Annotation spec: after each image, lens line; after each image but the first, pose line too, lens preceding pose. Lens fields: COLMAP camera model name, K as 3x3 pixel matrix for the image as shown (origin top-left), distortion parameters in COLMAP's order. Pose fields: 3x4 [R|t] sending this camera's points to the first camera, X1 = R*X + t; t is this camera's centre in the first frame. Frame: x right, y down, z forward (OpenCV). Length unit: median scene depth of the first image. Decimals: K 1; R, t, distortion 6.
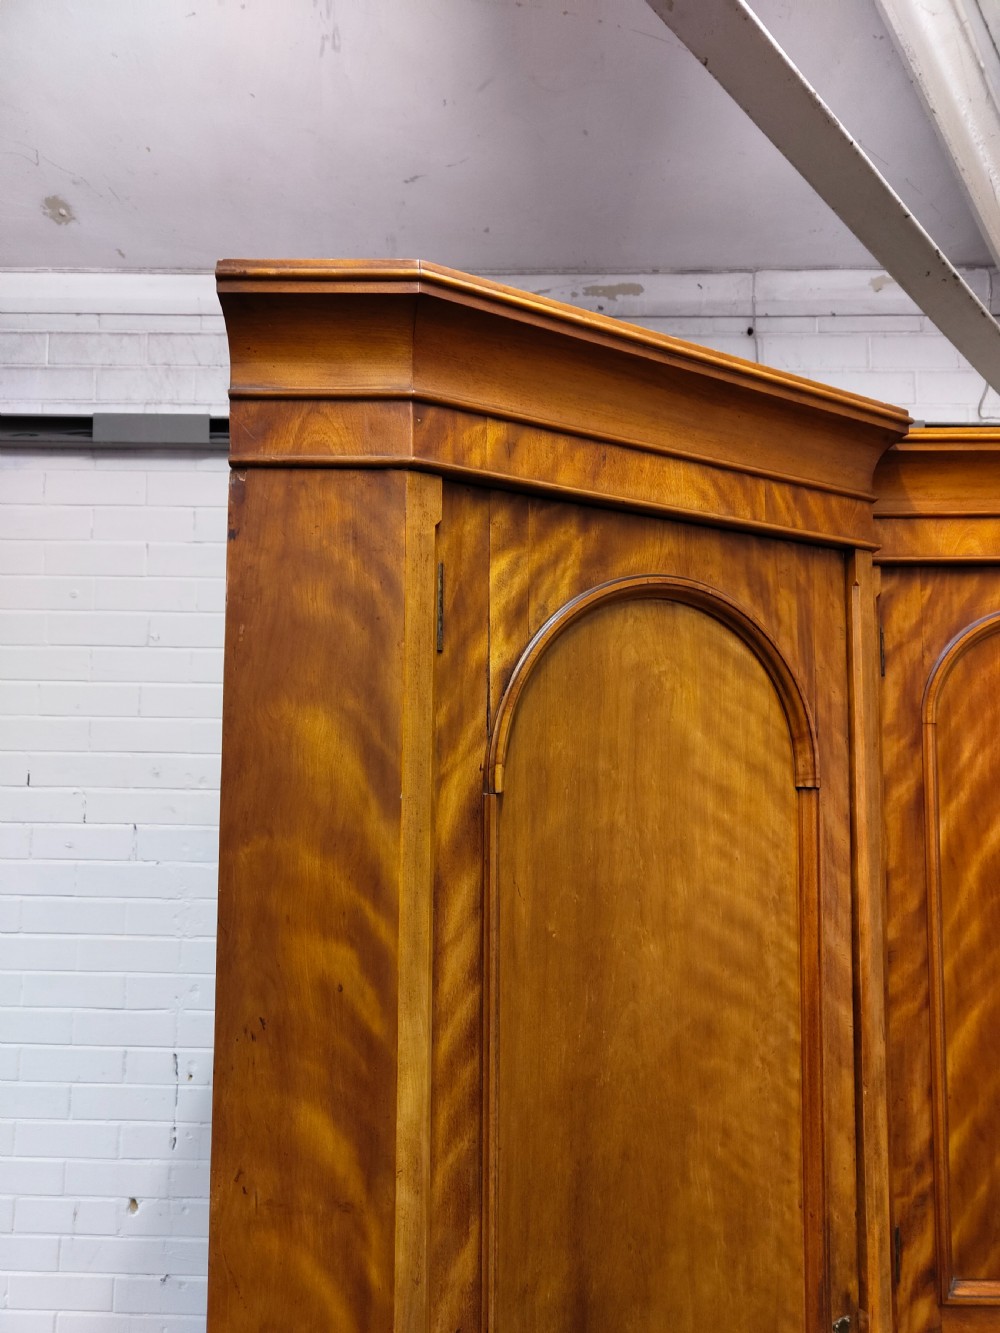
lens RADIAL K [[922.6, 0, 504.9], [0, 922.6, 684.1], [0, 0, 1]] dist [0.004459, -0.002596]
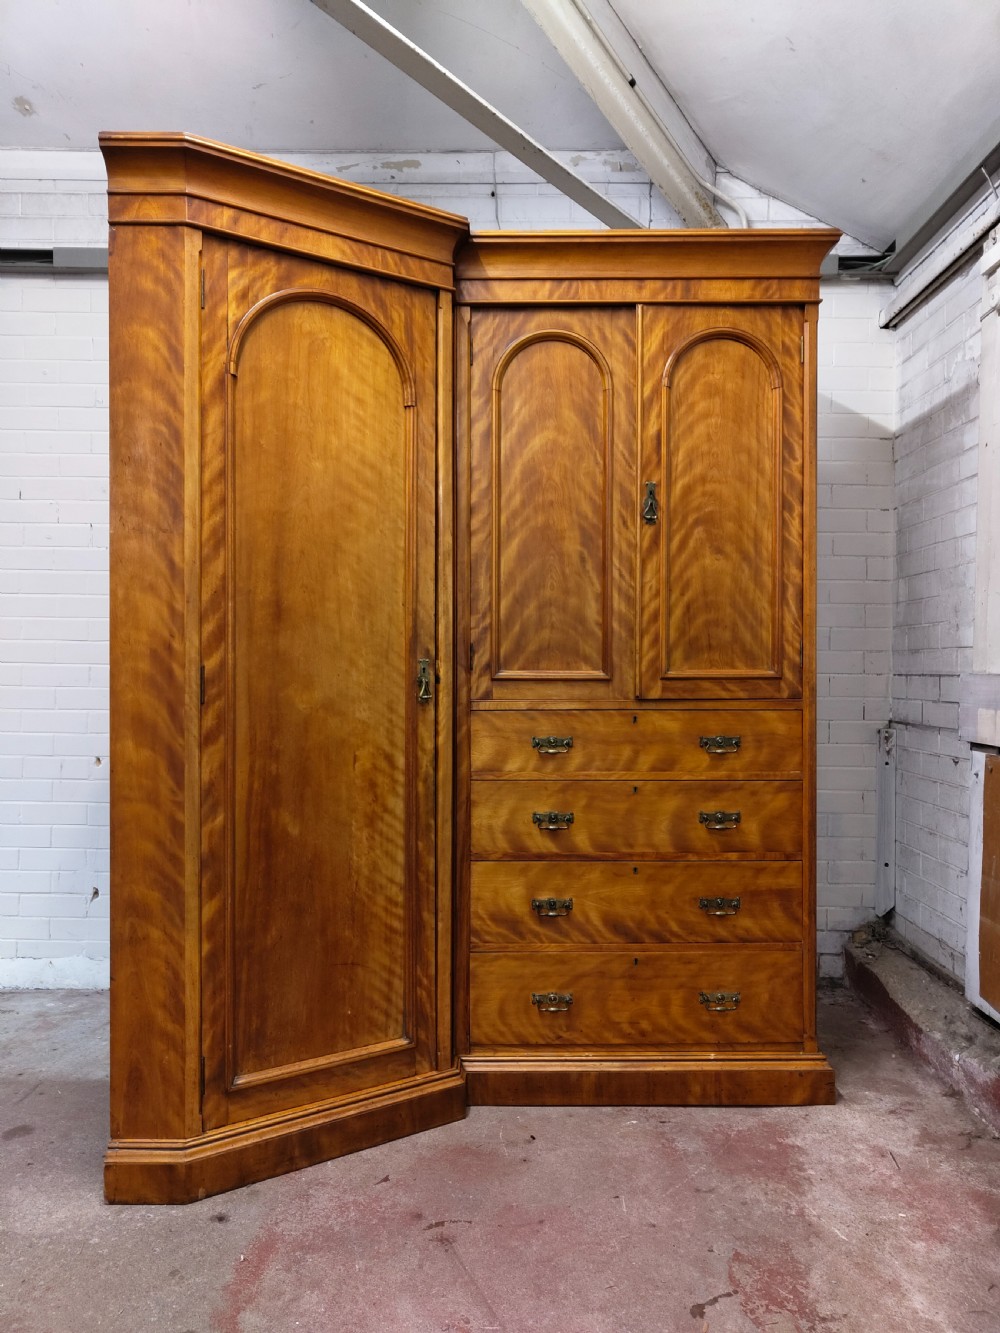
lens RADIAL K [[920.1, 0, 495.3], [0, 920.1, 671.3], [0, 0, 1]] dist [0.011919, -0.007184]
pose [[0.999934, -0.001848, 0.011296, 0.473780], [0.000980, 0.997076, 0.076408, 0.519210], [-0.011404, -0.076392, 0.997013, -1.037185]]
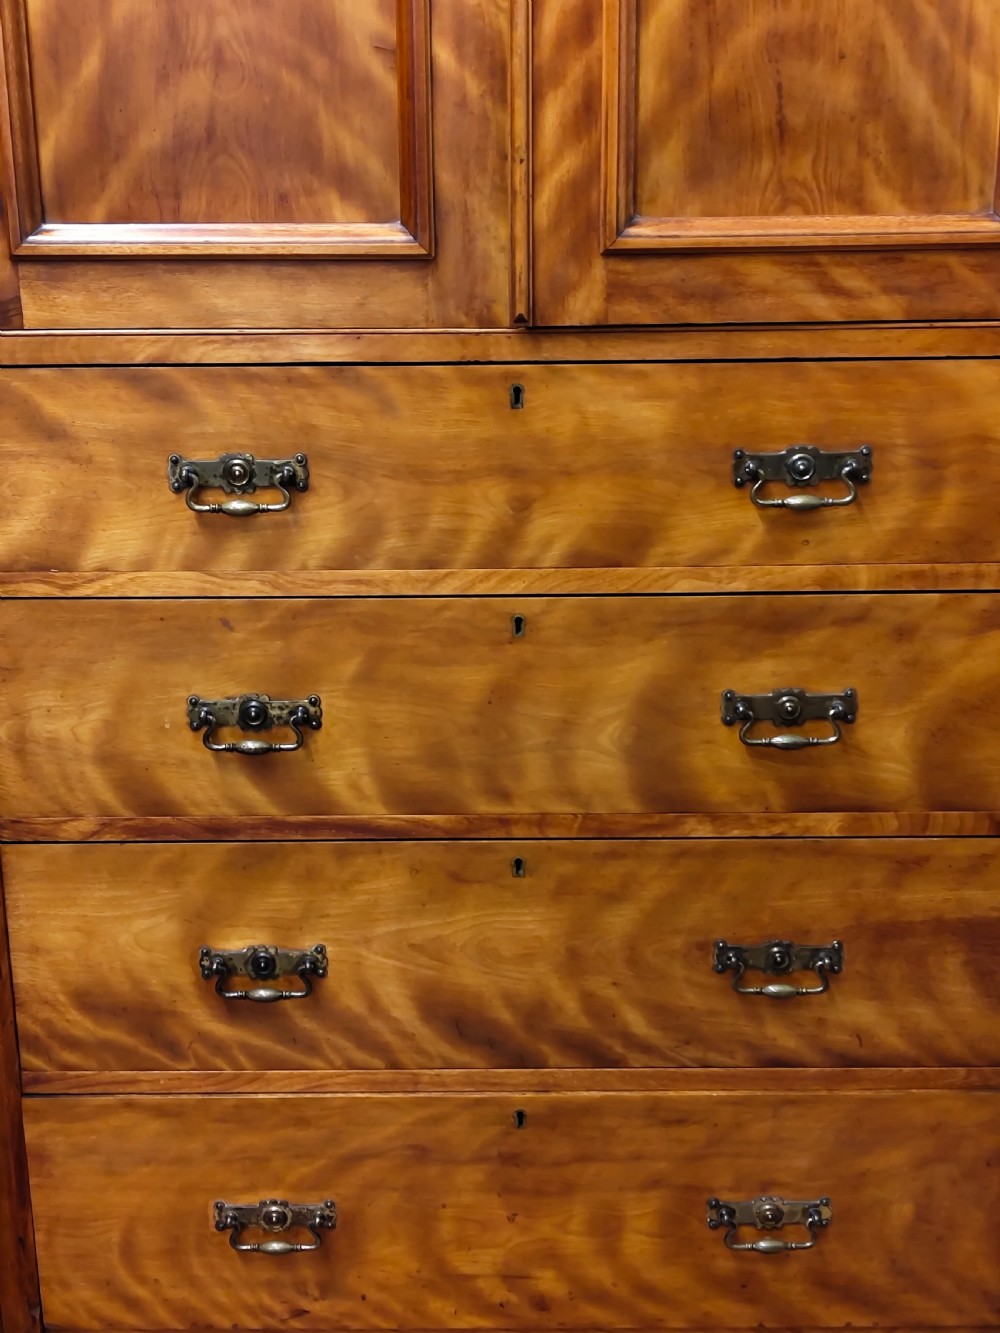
lens RADIAL K [[1788.9, 0, 505.4], [0, 1788.9, 664.2], [0, 0, 1]] dist [0.153357, -0.562671]
pose [[0.999944, -0.010395, 0.001772, 0.803724], [0.008989, 0.928141, 0.372121, 0.508599], [-0.005513, -0.372085, 0.928182, -0.147927]]
